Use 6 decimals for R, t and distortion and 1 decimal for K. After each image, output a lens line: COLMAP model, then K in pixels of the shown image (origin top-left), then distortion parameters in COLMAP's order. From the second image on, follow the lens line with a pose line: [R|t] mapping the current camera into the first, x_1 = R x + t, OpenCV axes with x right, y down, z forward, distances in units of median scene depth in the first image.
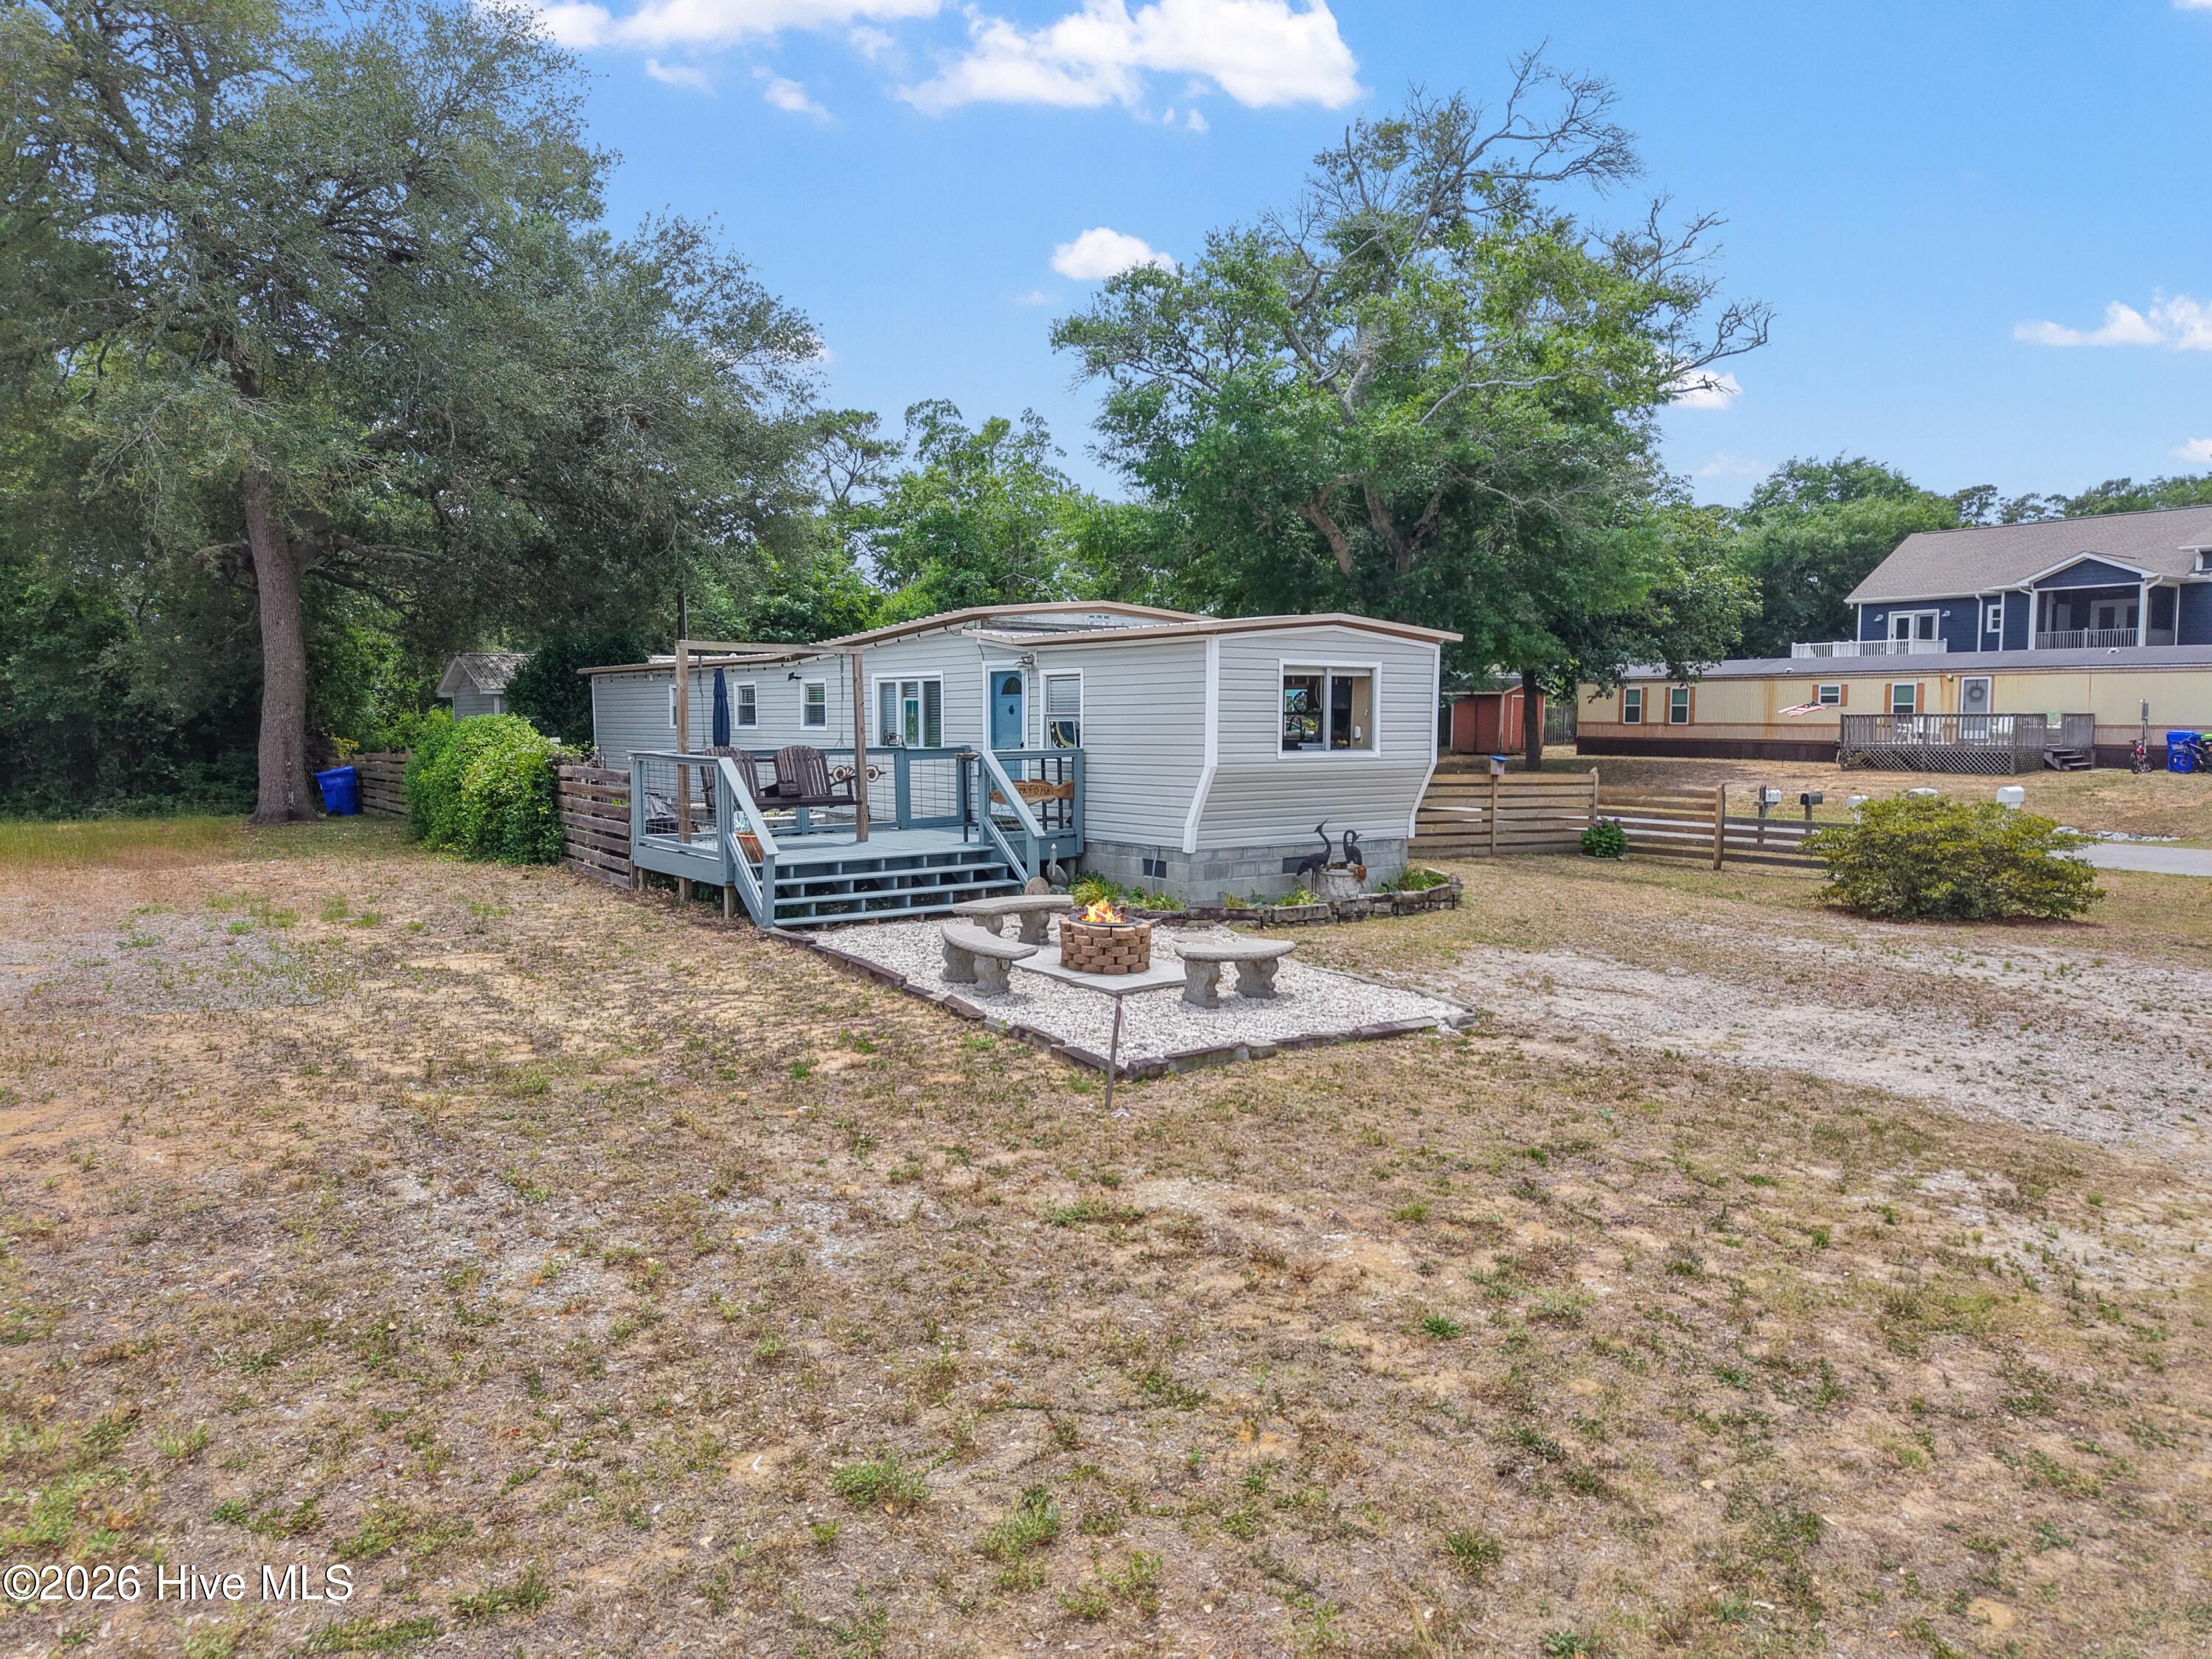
lens RADIAL K [[1487.2, 0, 1106.0], [0, 1487.2, 829.5], [0, 0, 1]] dist [0.098161, -0.139020]
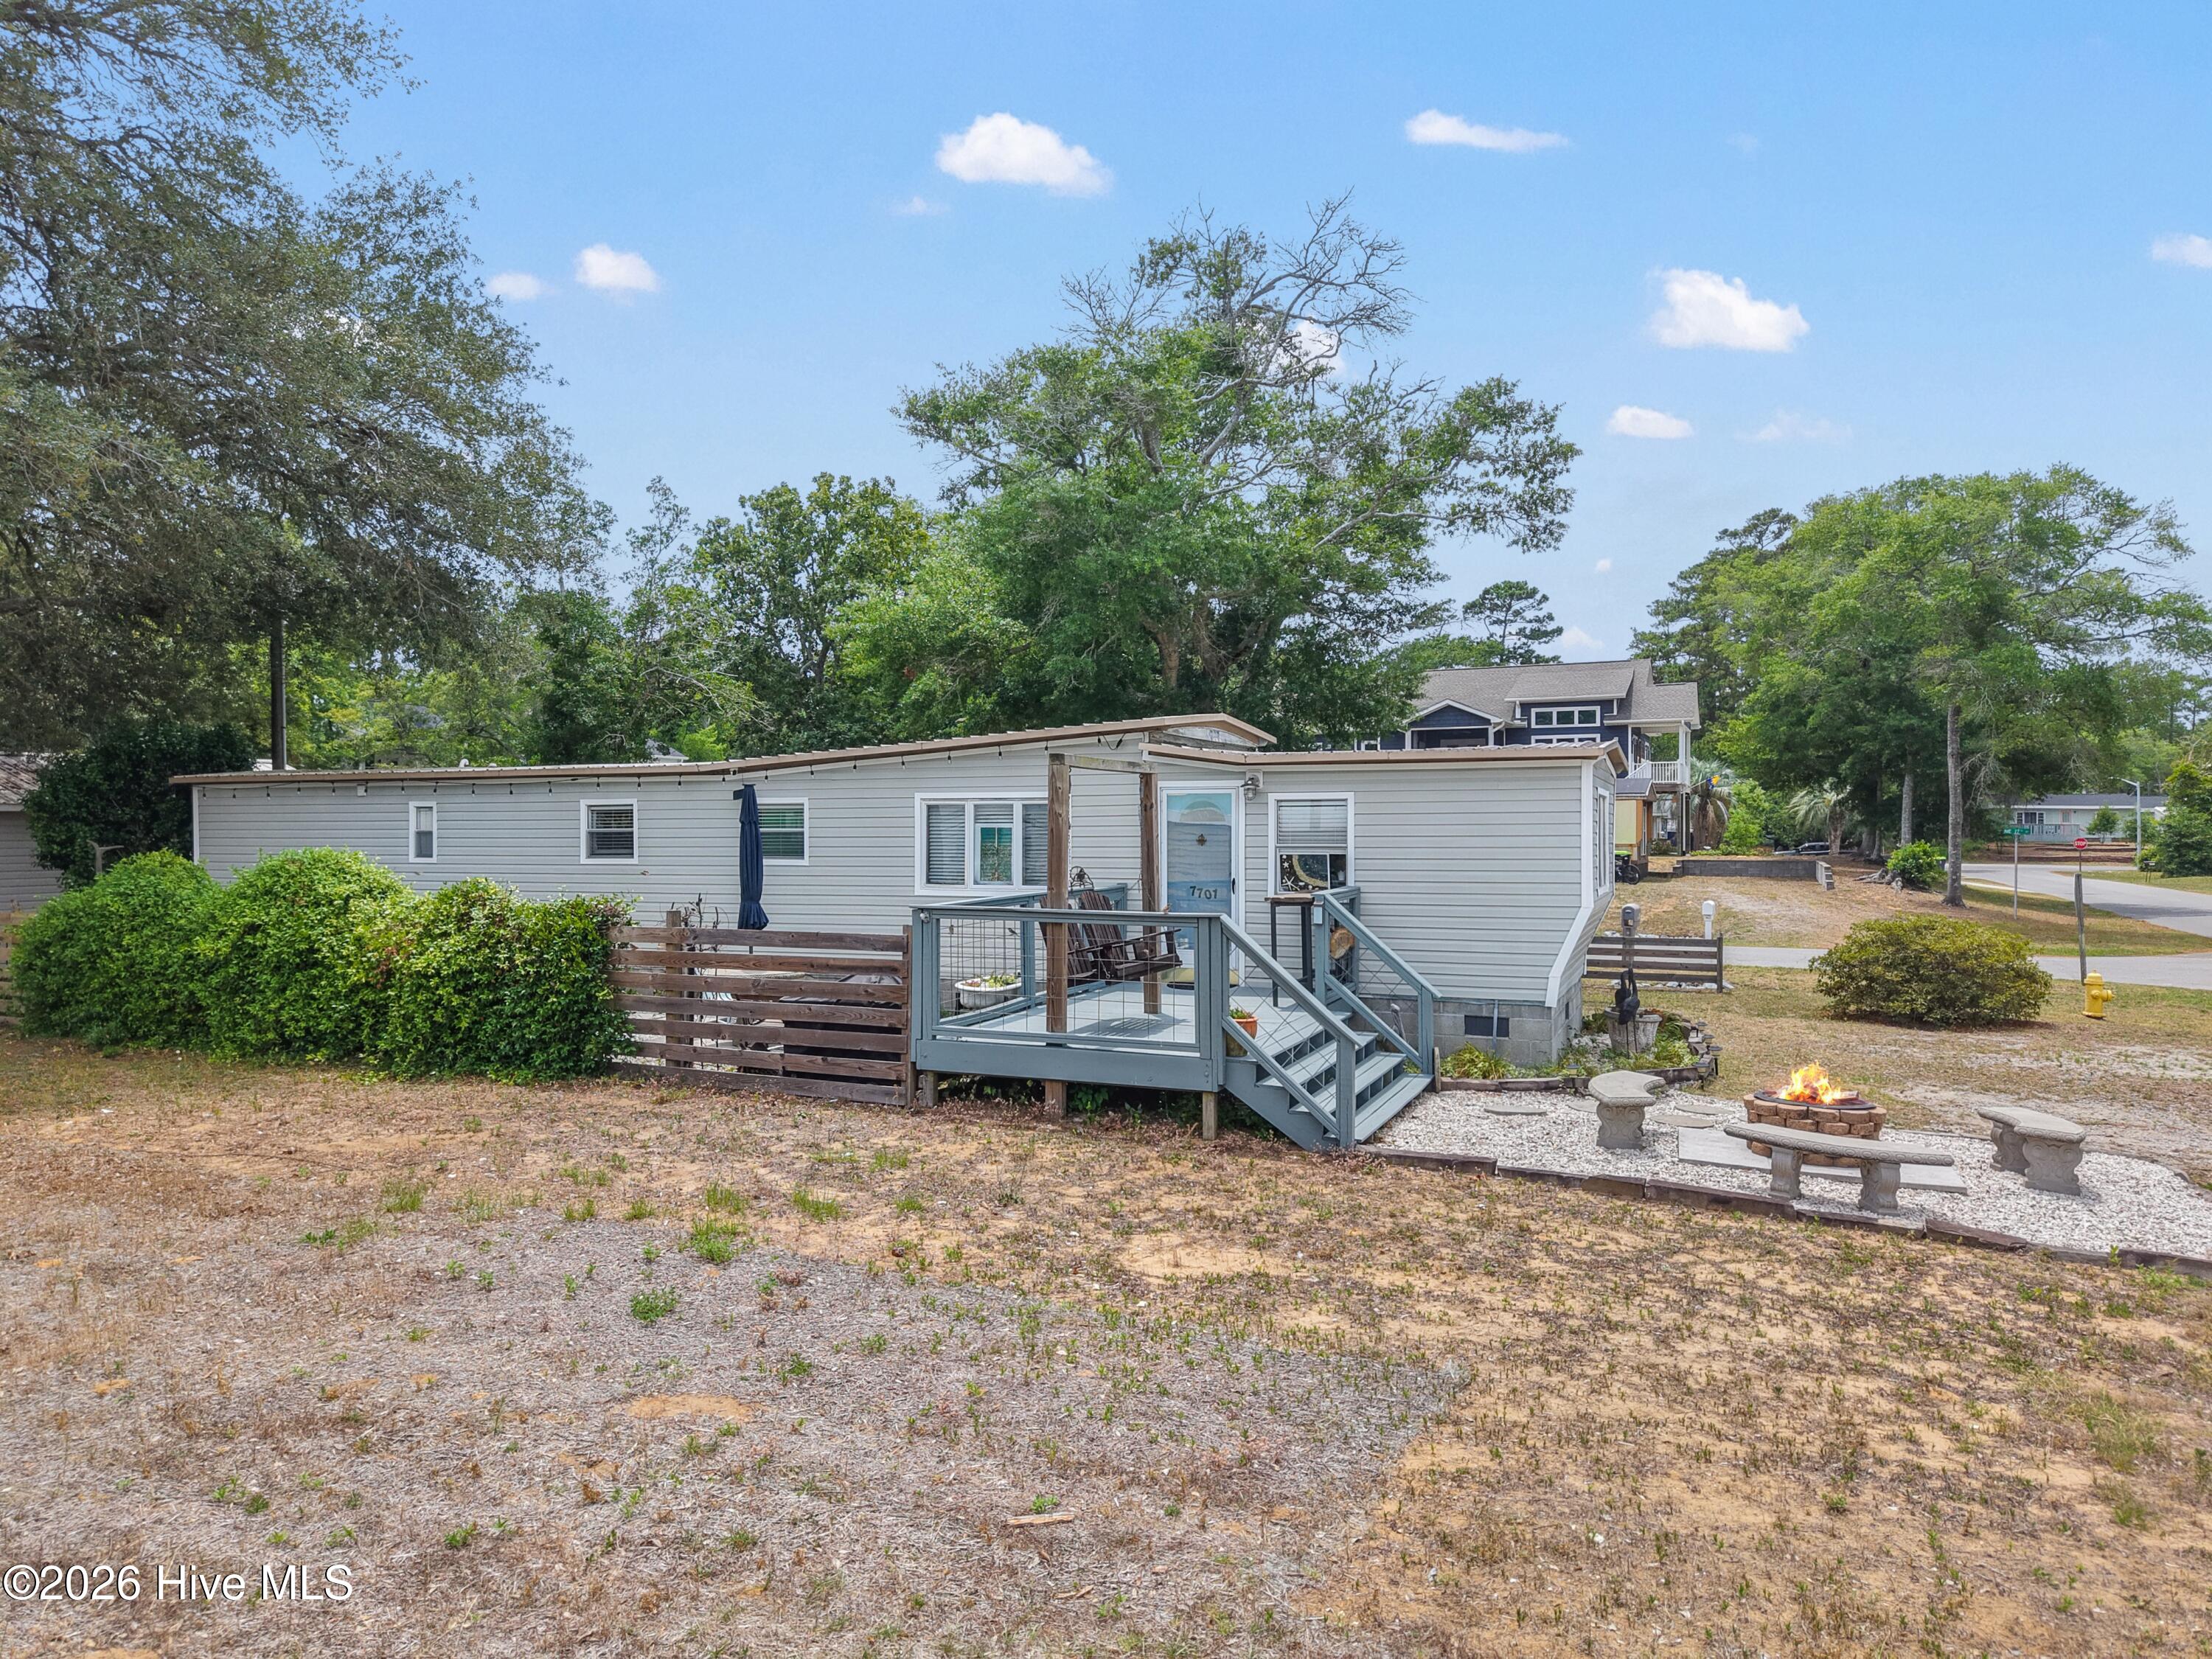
lens RADIAL K [[1495.3, 0, 1098.9], [0, 1495.3, 829.7], [0, 0, 1]] dist [0.048939, -0.043793]
pose [[0.847129, -0.000881, 0.531387, -0.488506], [0.040503, 0.997197, -0.062915, -0.032858], [-0.529841, 0.074820, 0.844790, 0.296298]]
